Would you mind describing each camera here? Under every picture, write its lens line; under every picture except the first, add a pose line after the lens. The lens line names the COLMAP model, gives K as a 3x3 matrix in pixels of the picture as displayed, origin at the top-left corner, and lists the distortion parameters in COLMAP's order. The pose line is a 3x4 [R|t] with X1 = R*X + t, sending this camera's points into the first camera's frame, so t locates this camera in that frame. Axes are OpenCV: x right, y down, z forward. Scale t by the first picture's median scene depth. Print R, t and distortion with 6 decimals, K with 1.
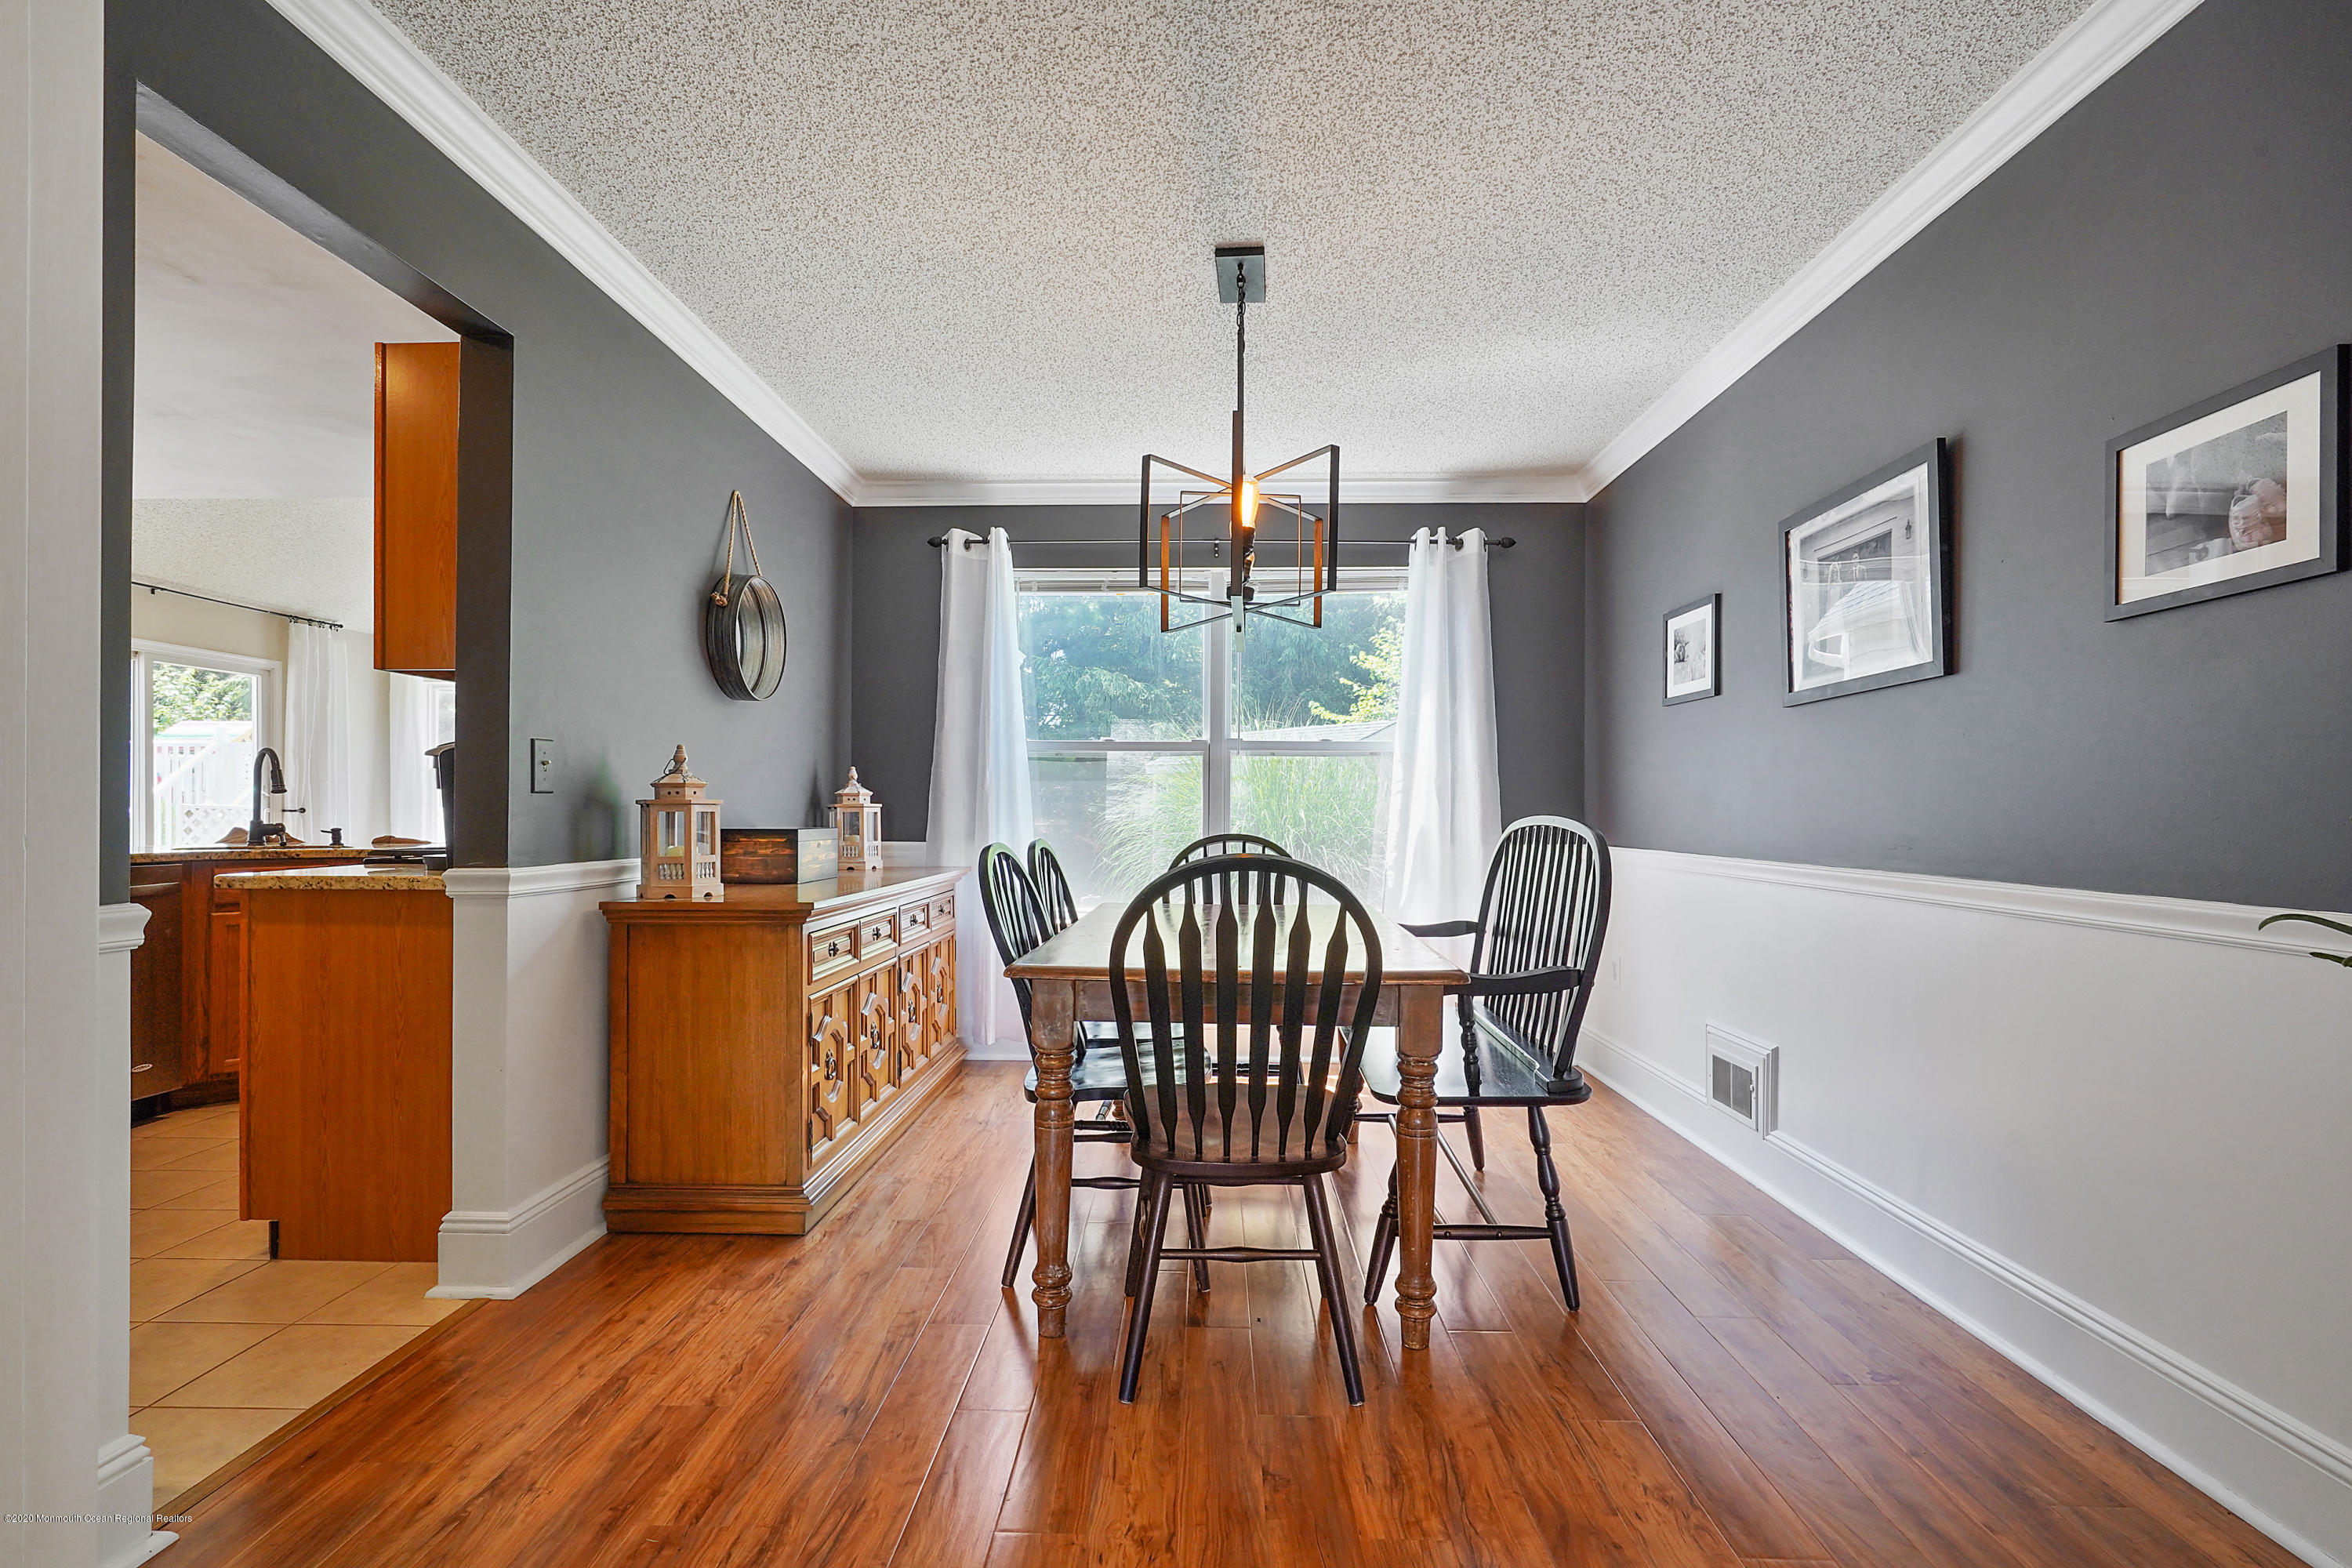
lens RADIAL K [[1086.9, 0, 1171.3], [0, 1086.9, 809.3], [0, 0, 1]] dist [0.002823, 0.000415]
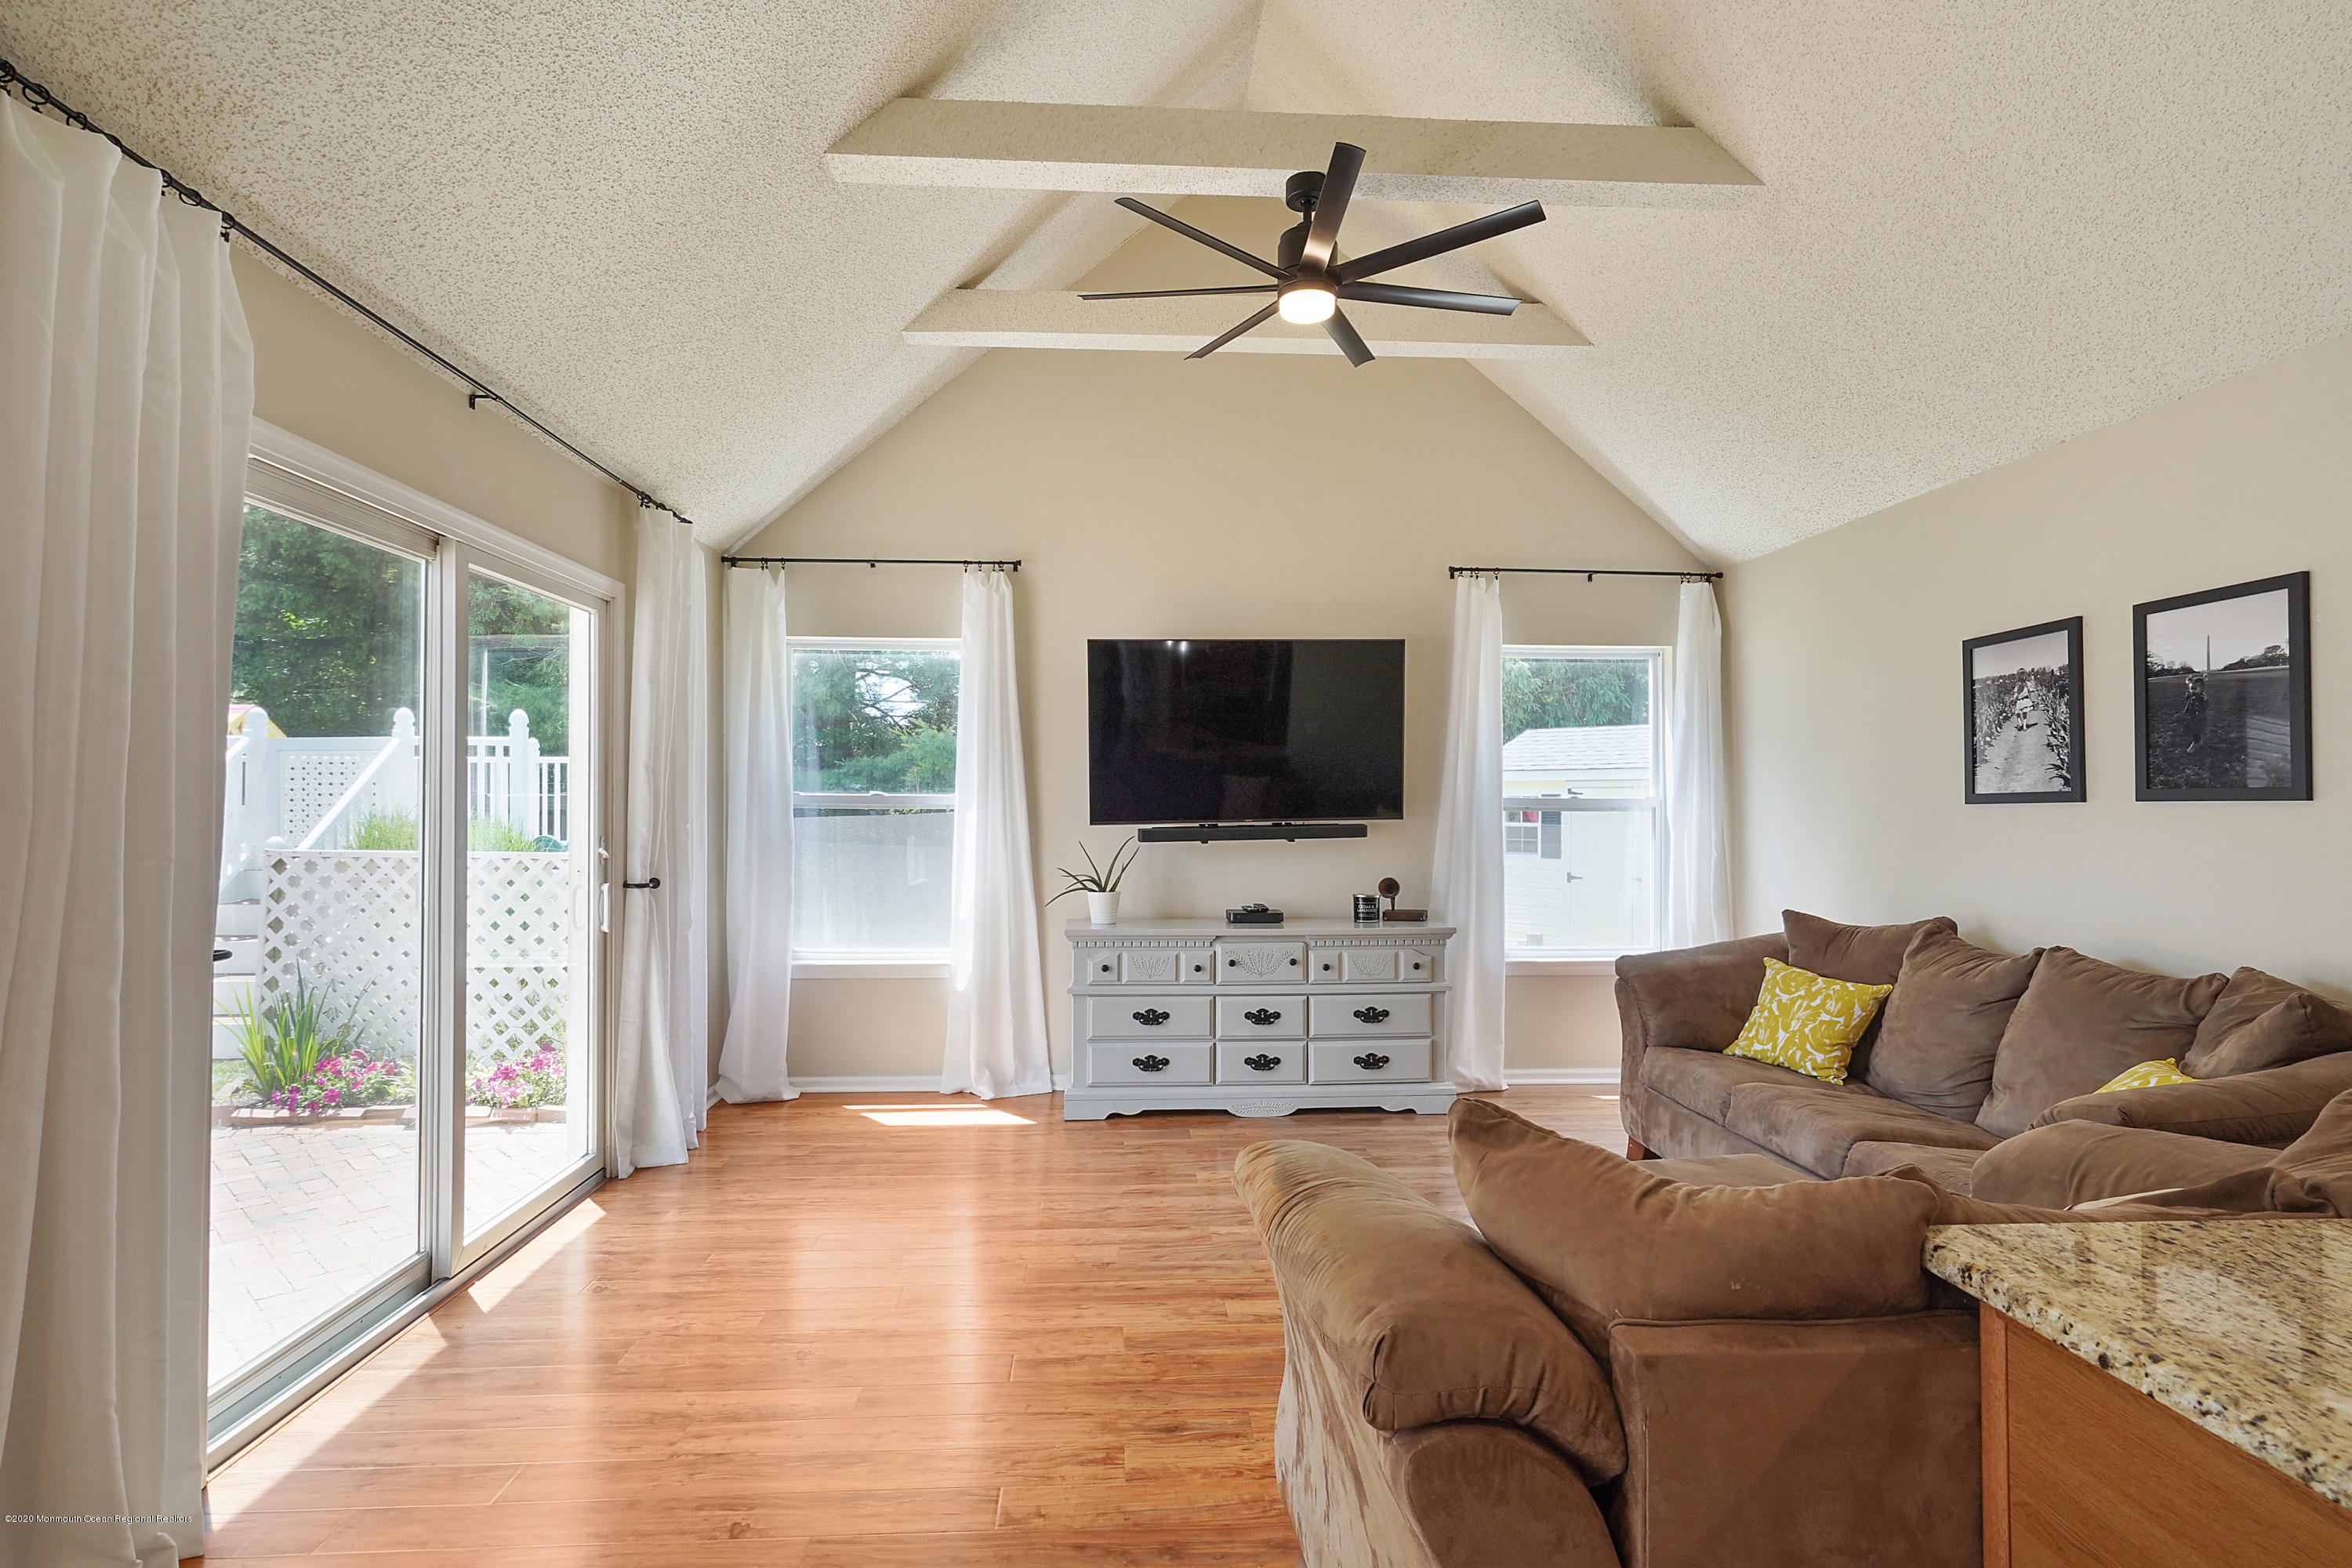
lens RADIAL K [[1126.1, 0, 1174.3], [0, 1126.1, 785.2], [0, 0, 1]] dist [-0.001163, 0.000384]
pose [[0.996231, -0.001898, 0.086720, -1.822103], [0.003157, 0.999892, -0.014388, -0.106238], [-0.086683, 0.014608, 0.996129, 1.397618]]
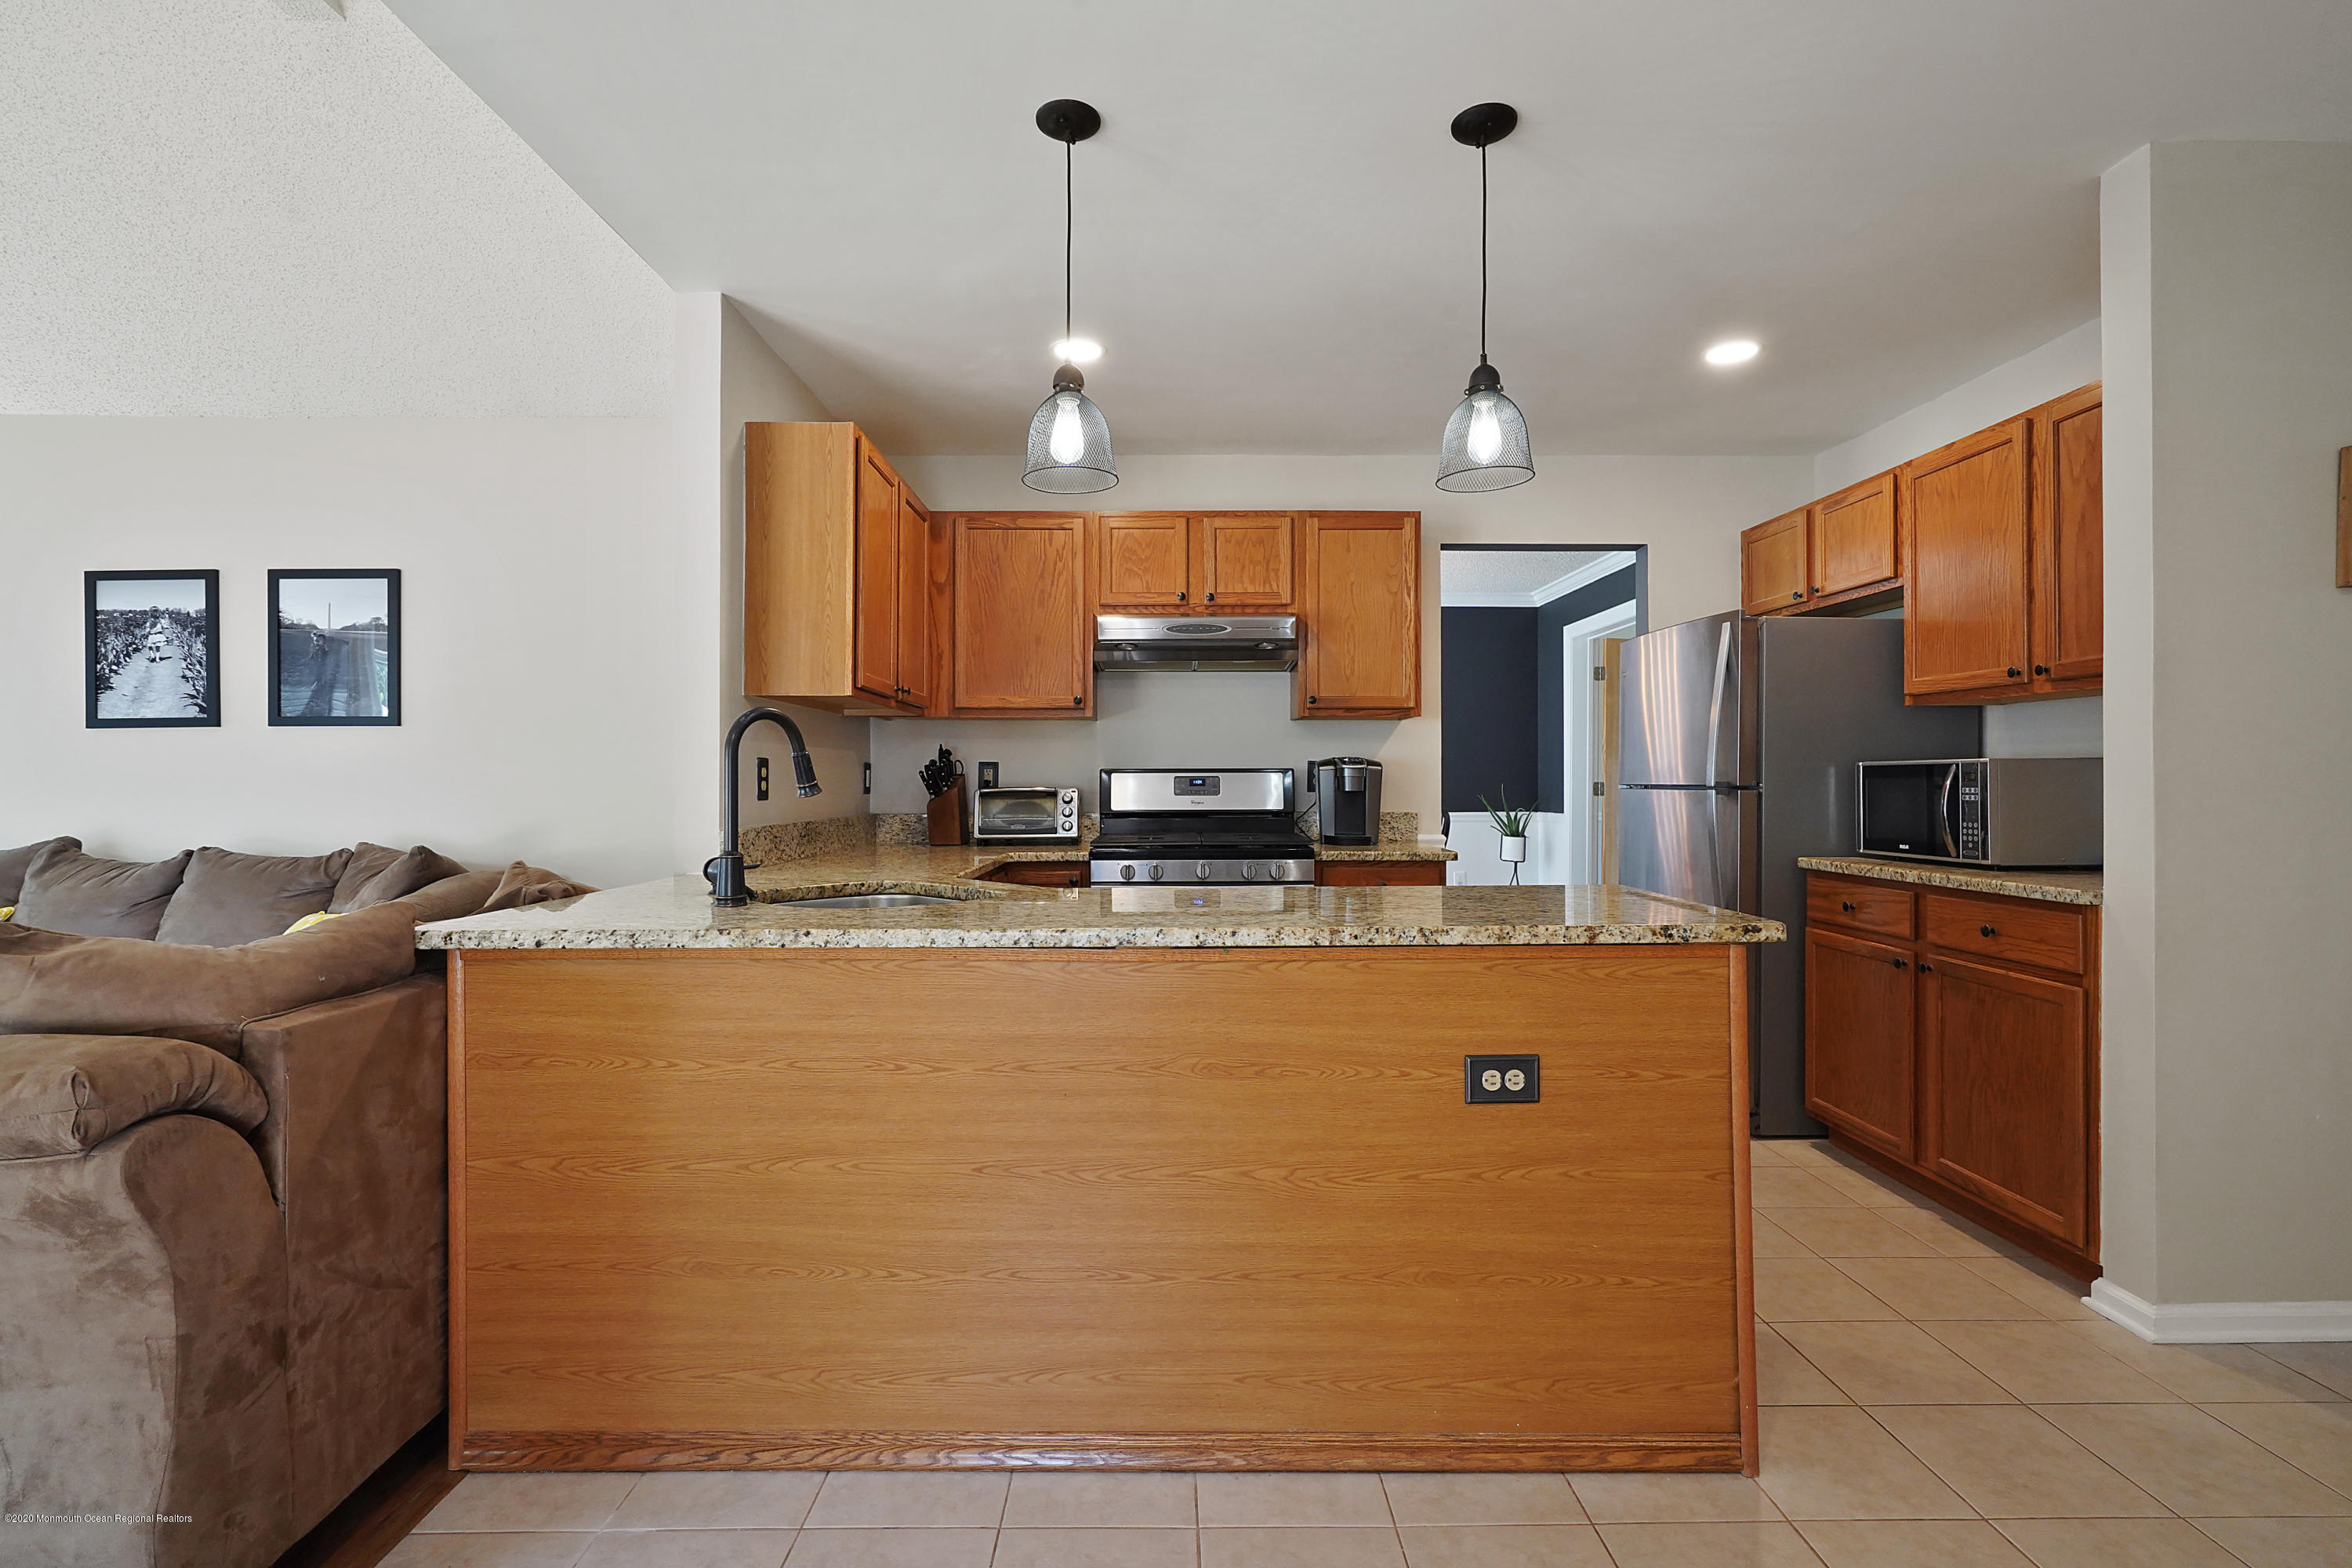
lens RADIAL K [[1079.3, 0, 1172.8], [0, 1079.3, 776.9], [0, 0, 1]] dist [-0.001373, 0.002160]
pose [[-0.040765, -0.001975, 0.999167, -2.186812], [-0.000992, 0.999998, 0.001936, -0.039188], [-0.999168, -0.000912, -0.040767, 1.355326]]
